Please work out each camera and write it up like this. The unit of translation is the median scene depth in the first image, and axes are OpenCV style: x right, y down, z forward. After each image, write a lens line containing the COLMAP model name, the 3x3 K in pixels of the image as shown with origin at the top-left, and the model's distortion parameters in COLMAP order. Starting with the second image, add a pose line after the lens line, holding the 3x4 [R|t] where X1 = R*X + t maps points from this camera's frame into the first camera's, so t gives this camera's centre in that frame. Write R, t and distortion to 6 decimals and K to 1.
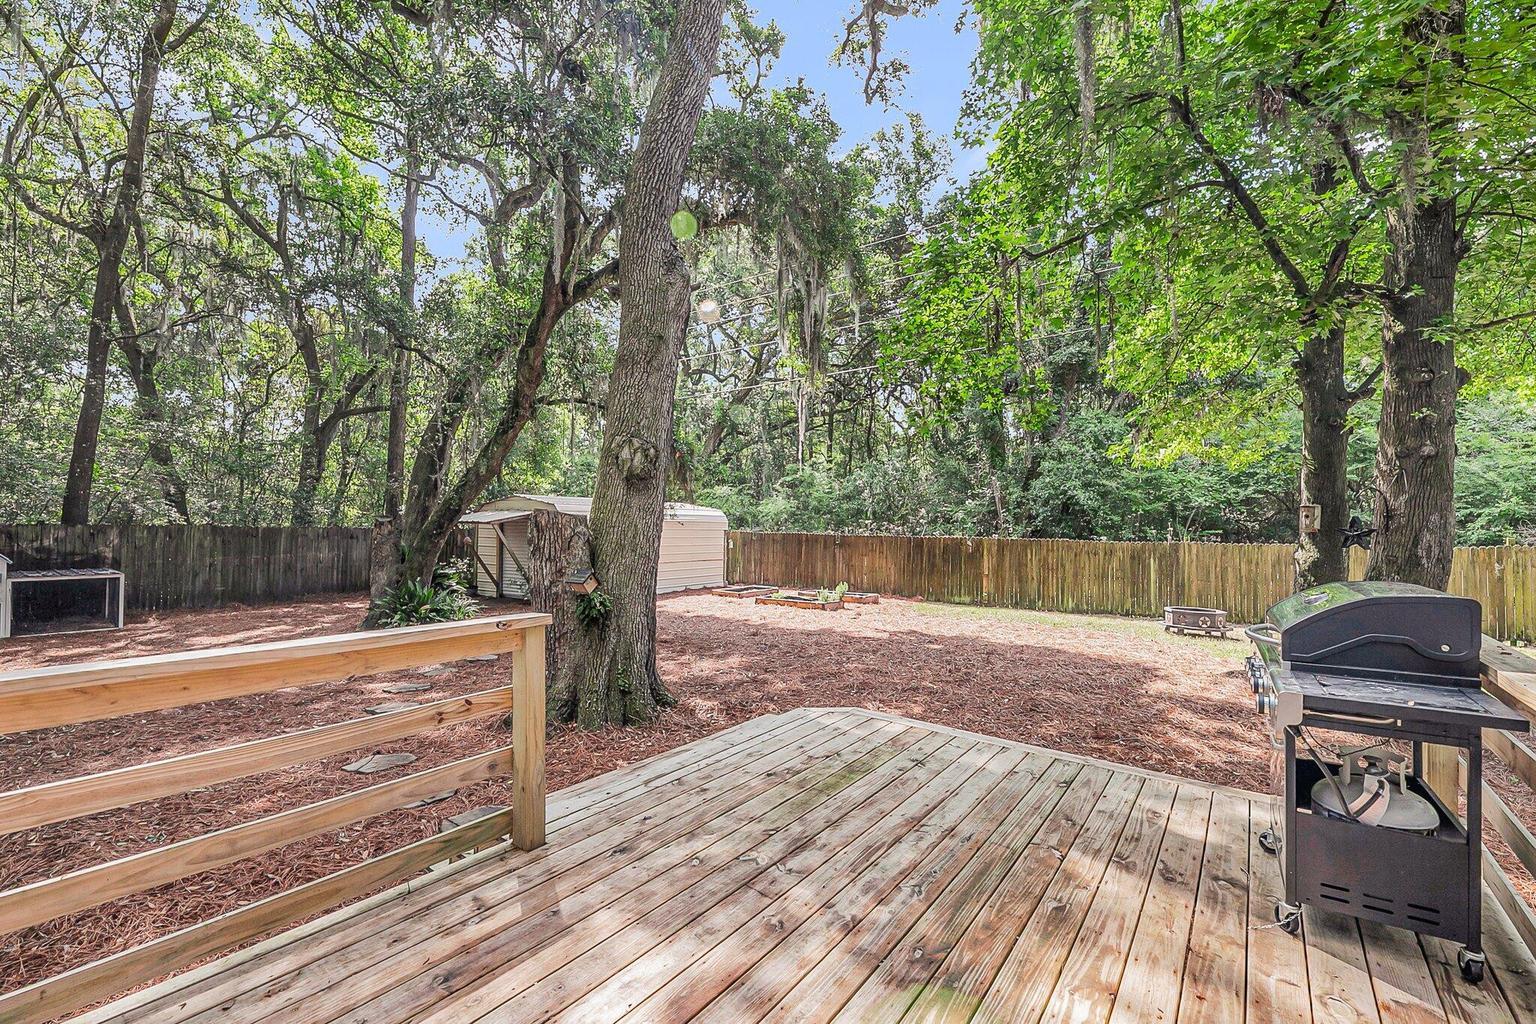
lens RADIAL K [[633.9, 0, 768.3], [0, 633.9, 477.3], [0, 0, 1]] dist [-0.001013, -0.000251]
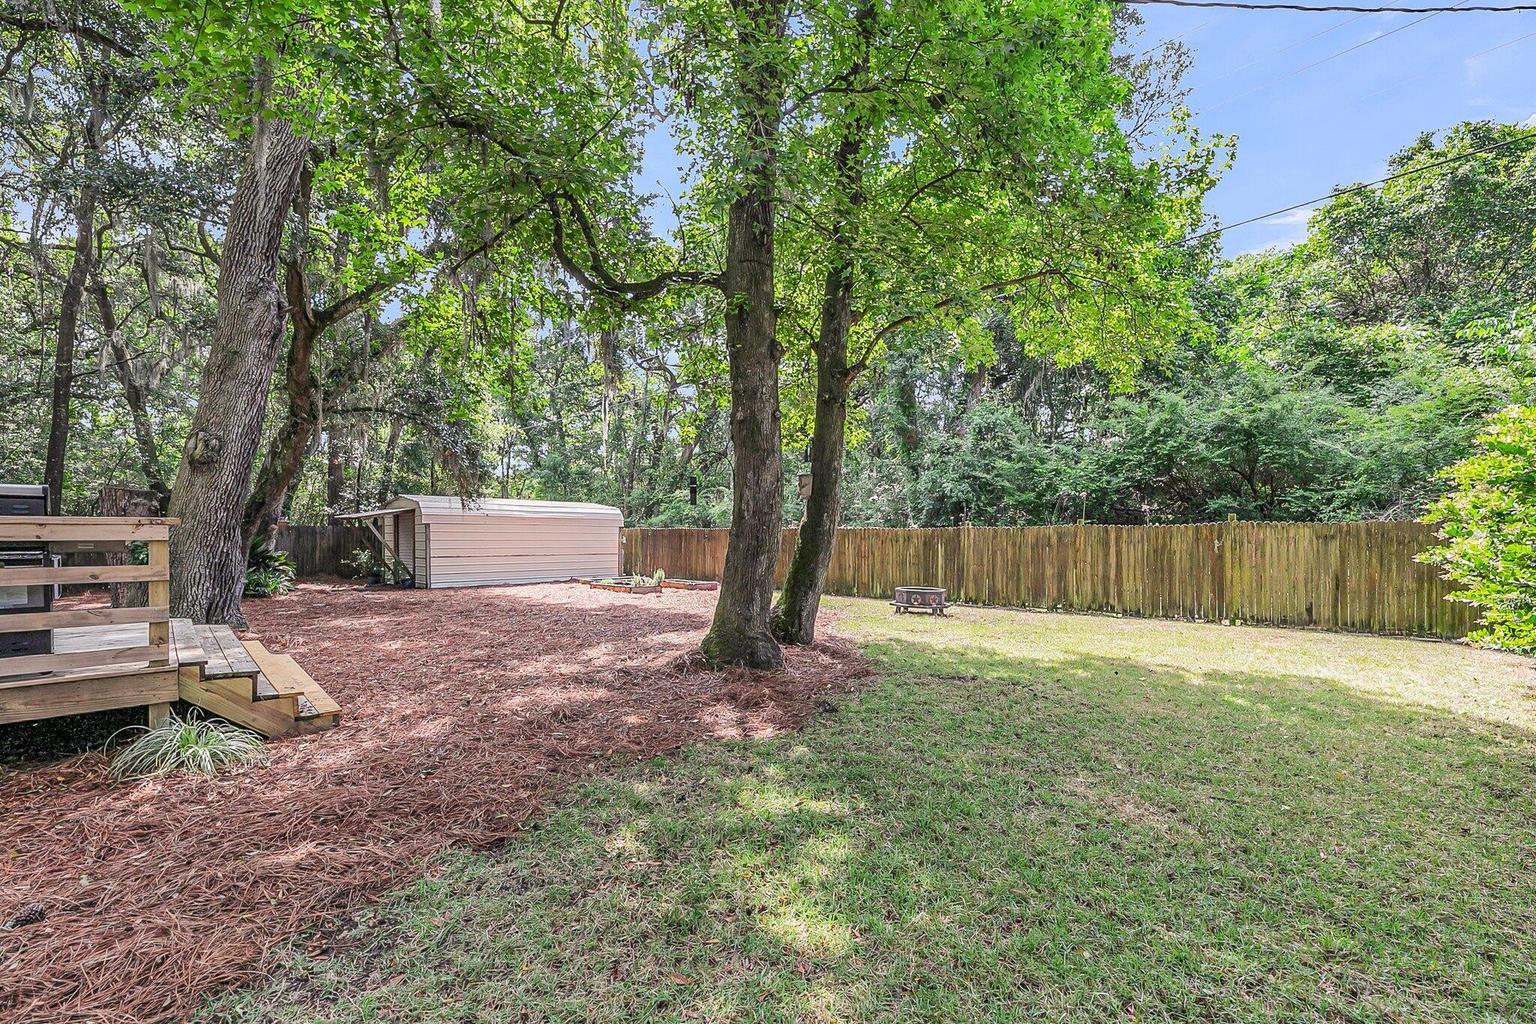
lens RADIAL K [[635.3, 0, 768.0], [0, 635.3, 512.0], [0, 0, 1]] dist [-0.003229, -0.000410]
pose [[0.987446, -0.015576, -0.157188, 0.500186], [0.021323, 0.999162, 0.034943, 0.035962], [0.156512, -0.037856, 0.986950, -0.047414]]
